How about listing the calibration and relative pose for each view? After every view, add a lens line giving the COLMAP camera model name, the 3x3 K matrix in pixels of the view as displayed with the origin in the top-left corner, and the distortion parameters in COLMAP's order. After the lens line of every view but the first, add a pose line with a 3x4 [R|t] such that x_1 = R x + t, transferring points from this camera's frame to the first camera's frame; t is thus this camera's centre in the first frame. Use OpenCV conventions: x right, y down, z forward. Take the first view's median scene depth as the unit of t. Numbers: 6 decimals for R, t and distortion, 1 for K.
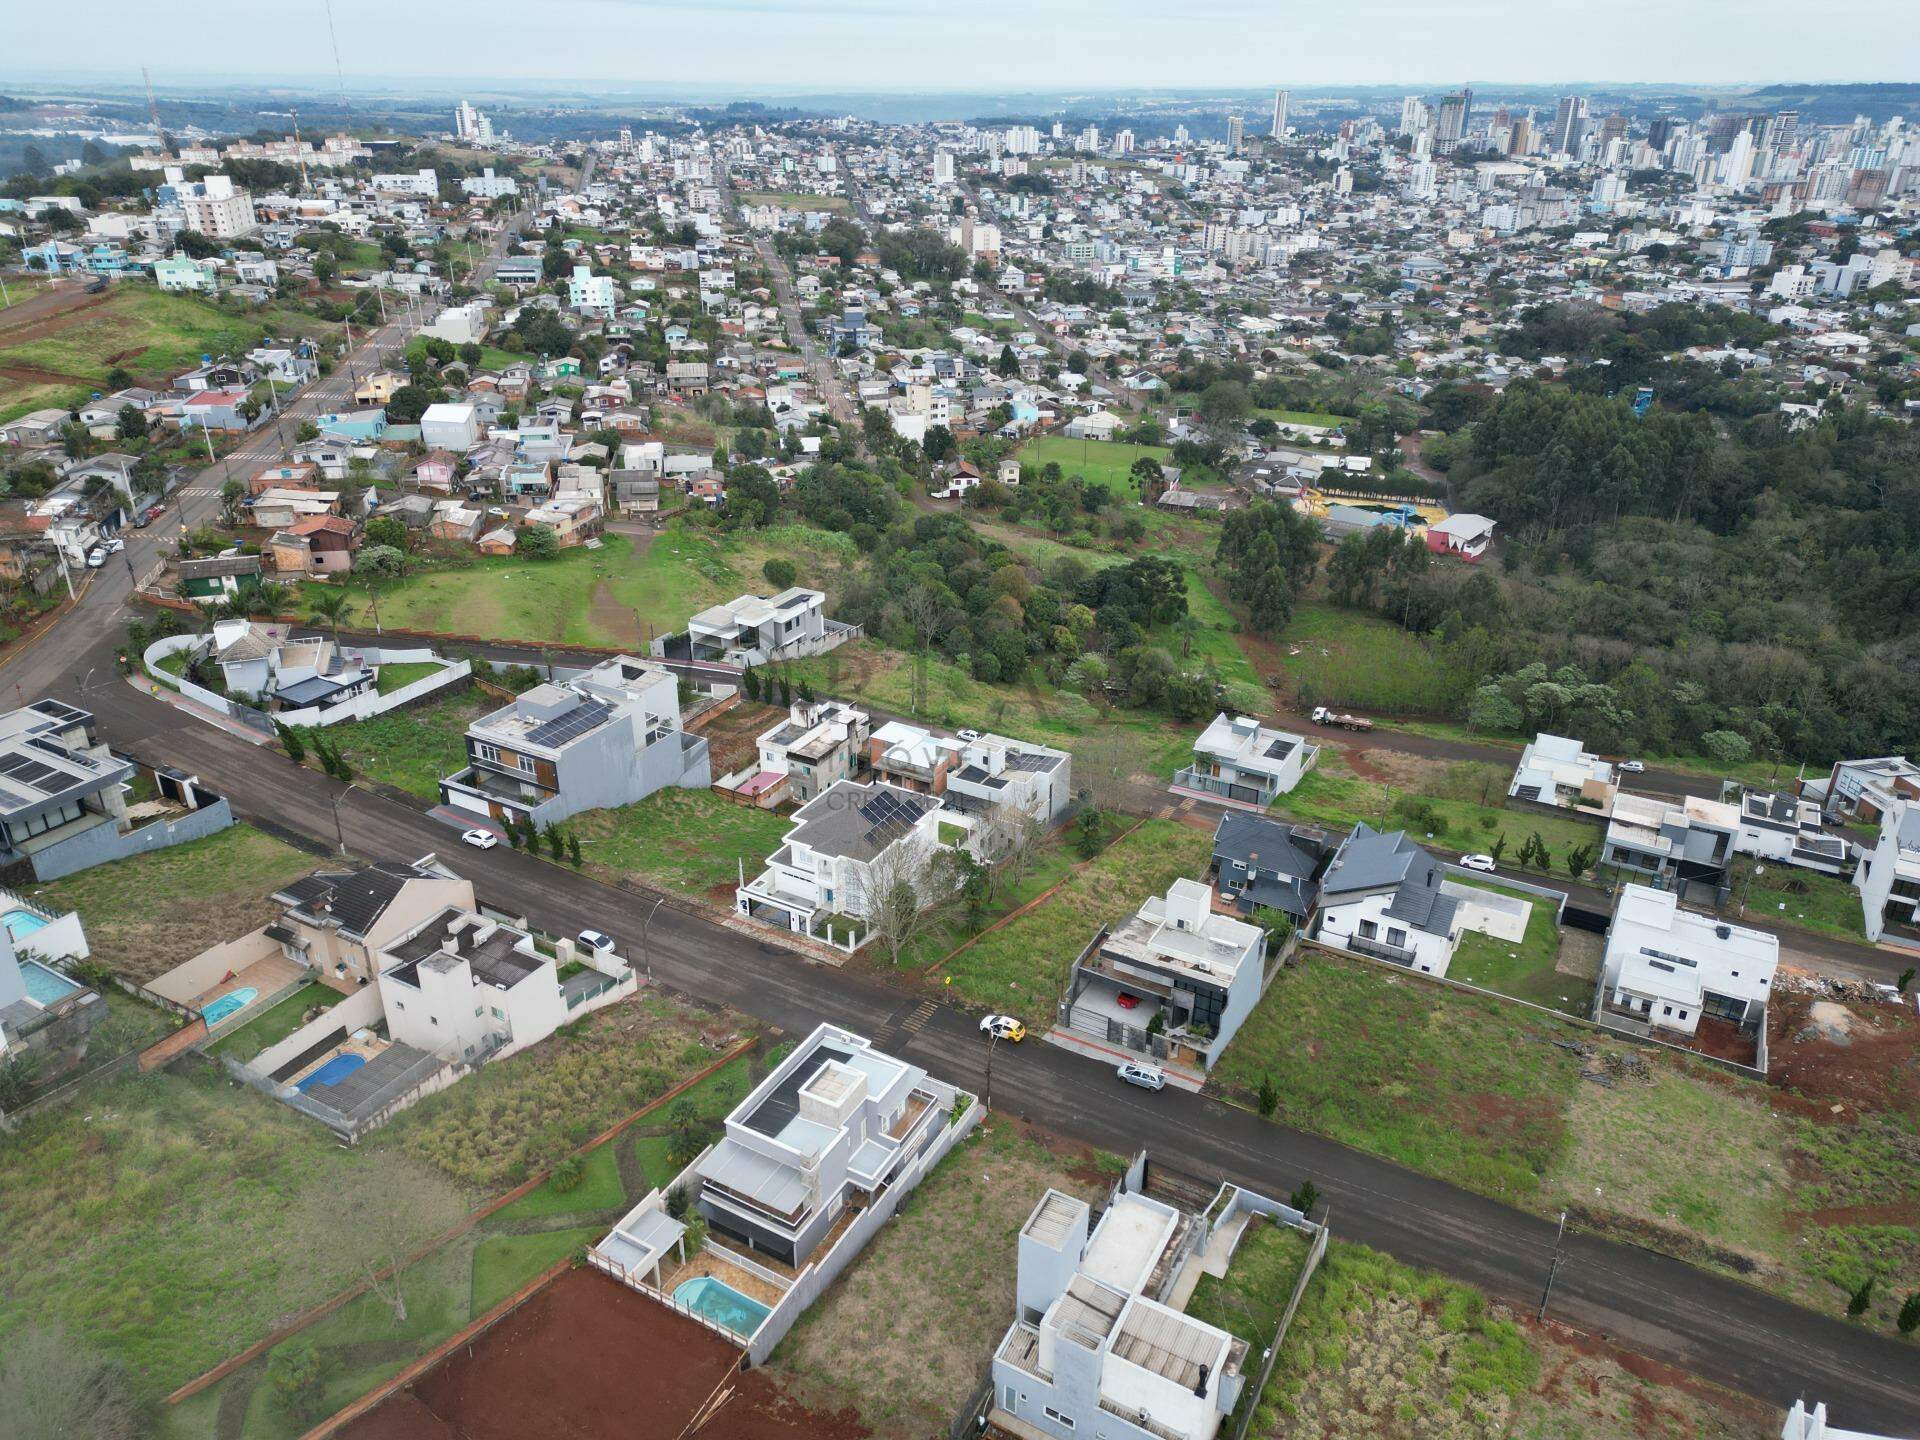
lens RADIAL K [[1329.9, 0, 958.4], [0, 1329.9, 713.2], [0, 0, 1]] dist [0.068592, -0.064730]
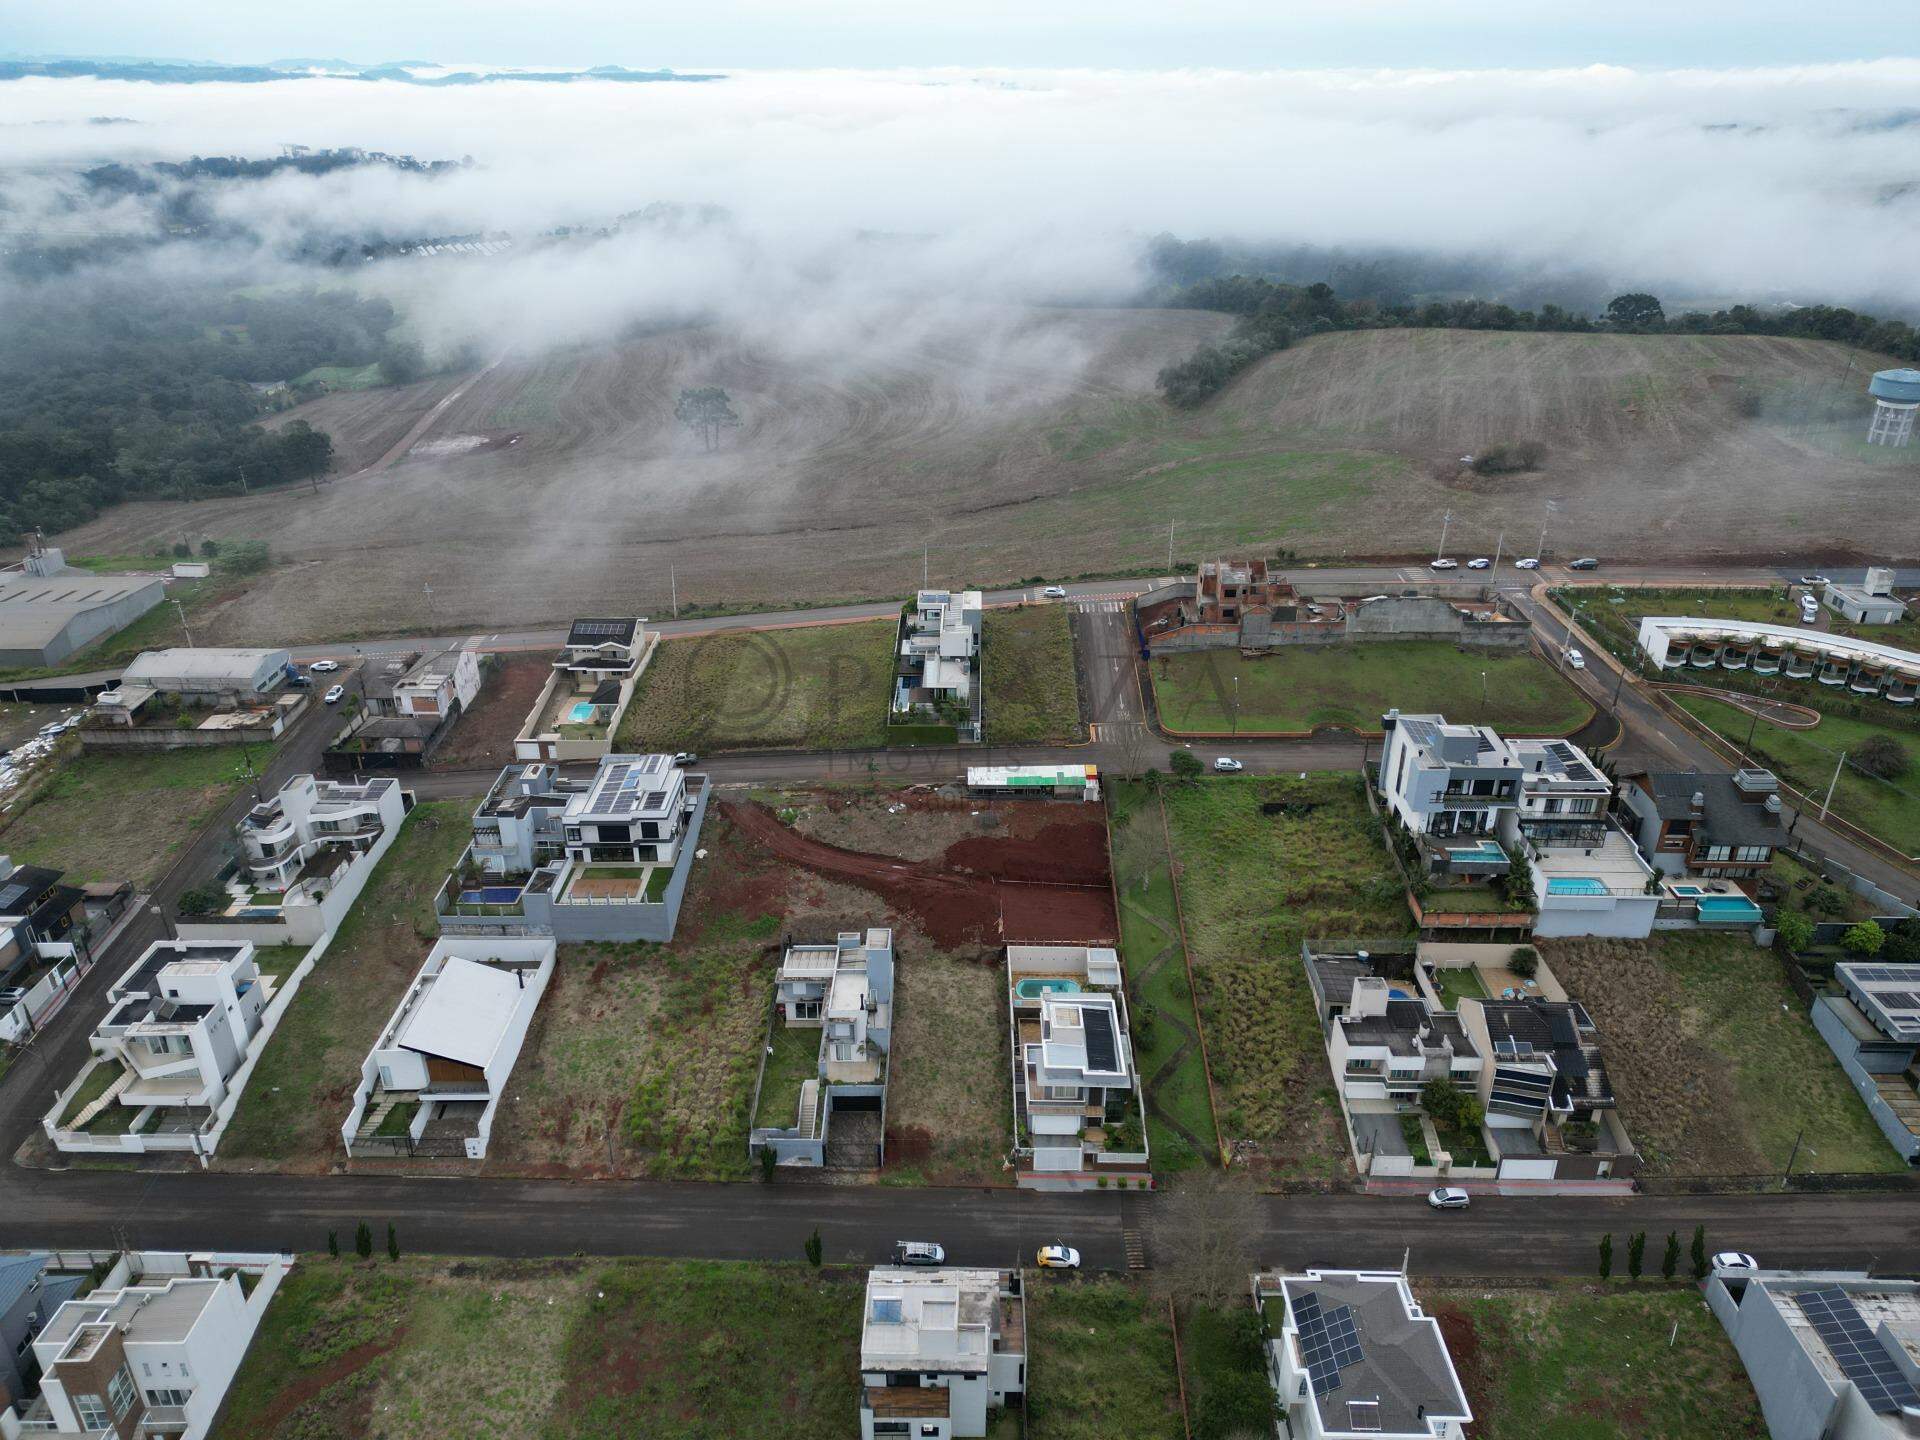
lens RADIAL K [[1329.9, 0, 958.4], [0, 1329.9, 713.2], [0, 0, 1]] dist [0.068592, -0.064730]
pose [[-0.877583, 0.199489, -0.435949, 0.178031], [-0.213131, 0.652186, 0.727481, -0.300145], [0.429444, 0.731339, -0.529831, 0.438540]]
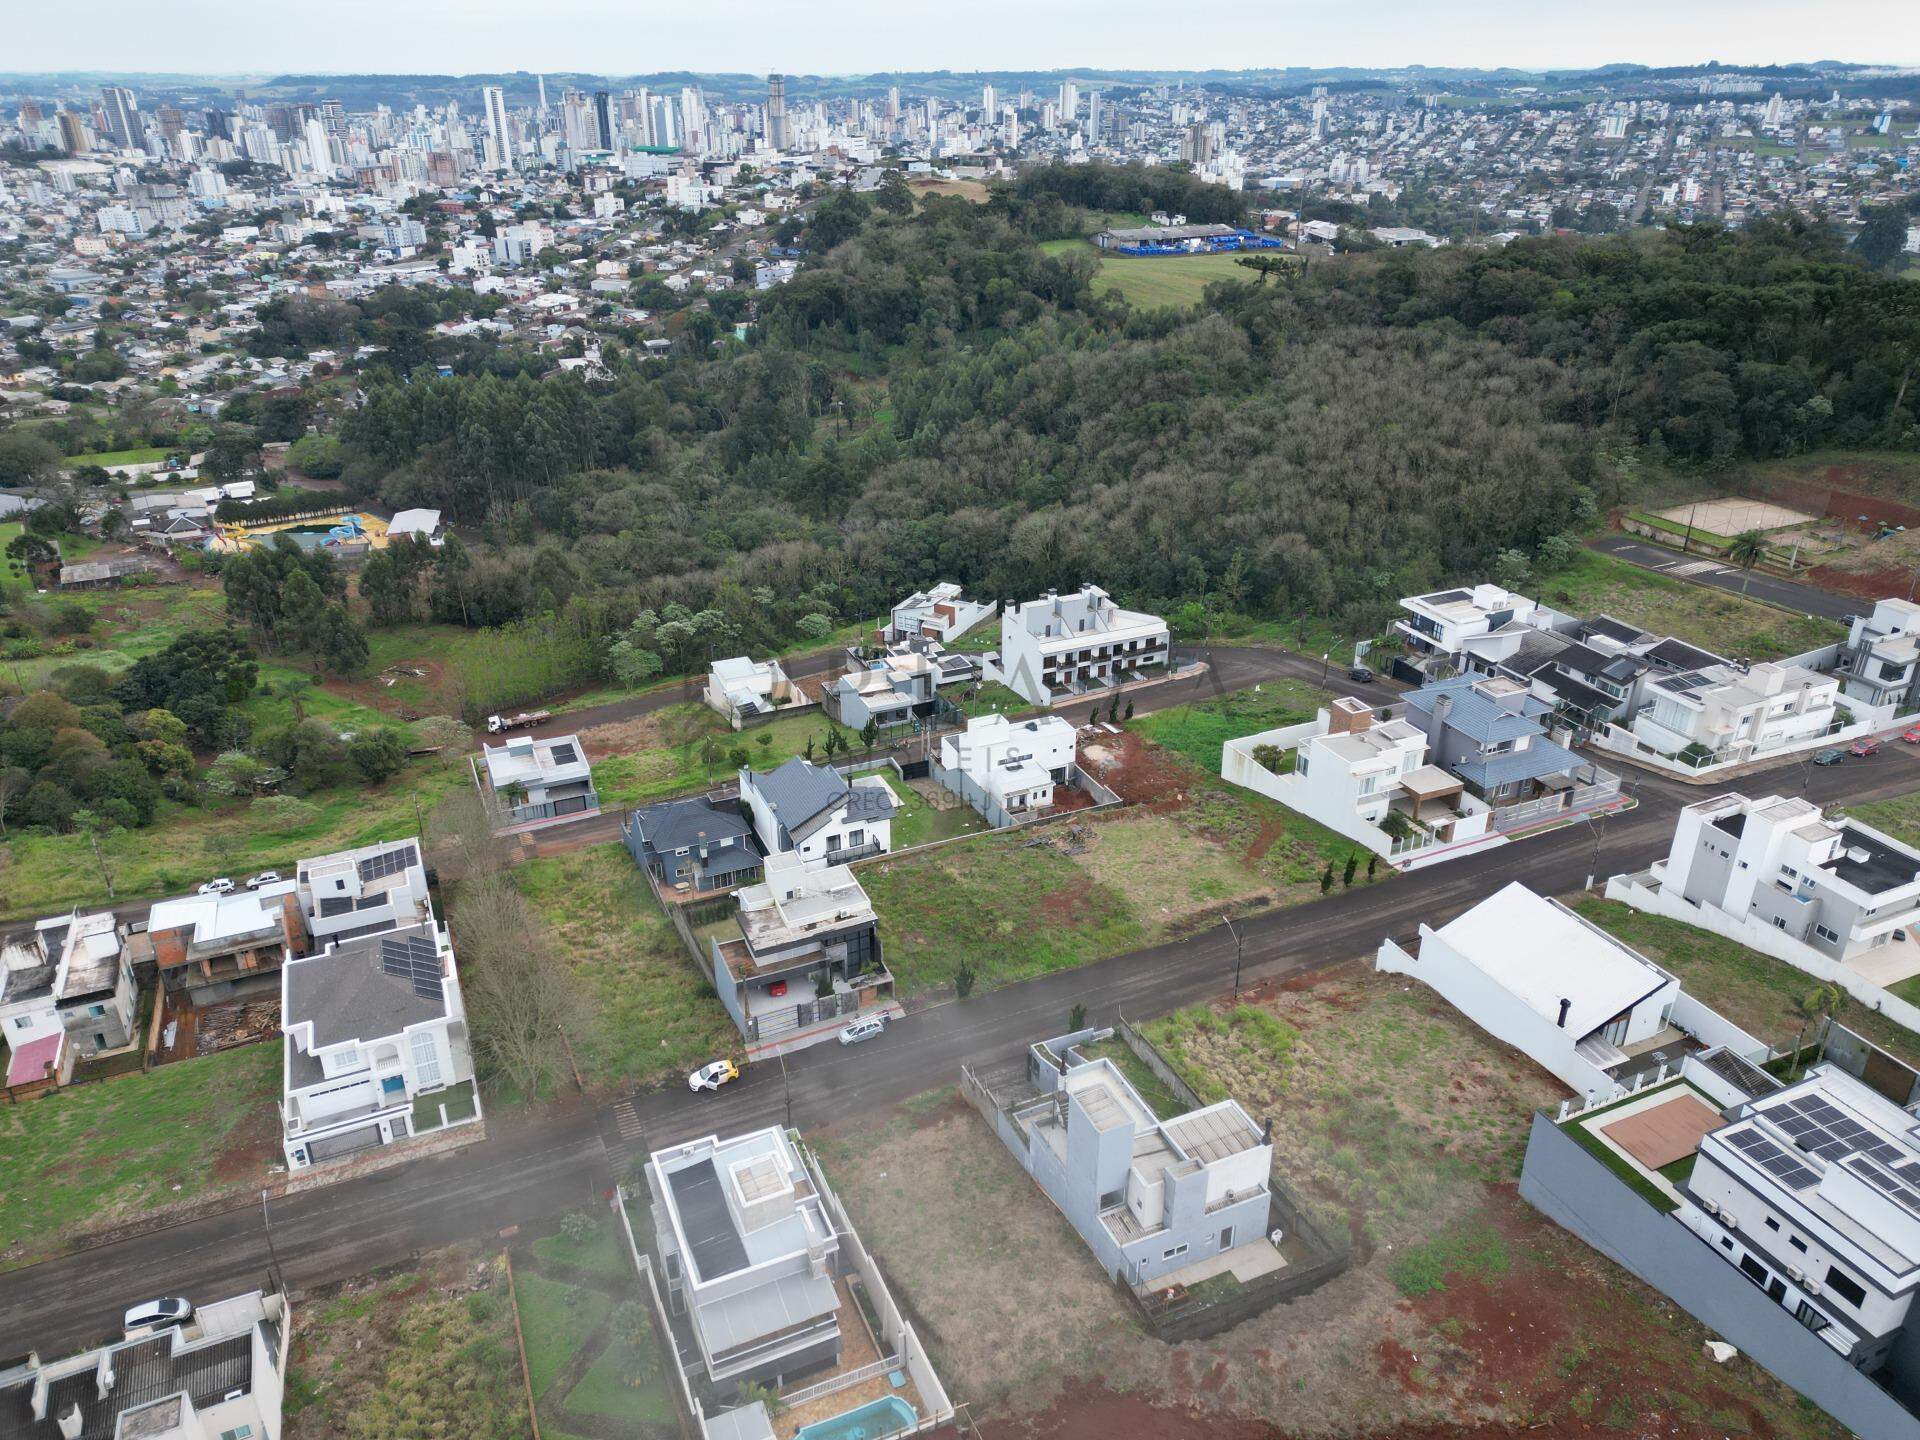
lens RADIAL K [[1329.9, 0, 958.4], [0, 1329.9, 713.2], [0, 0, 1]] dist [0.068592, -0.064730]
pose [[0.602611, -0.350217, 0.717083, -0.162094], [0.346130, 0.924344, 0.160567, -0.033549], [-0.719065, 0.151445, 0.678241, 0.069241]]
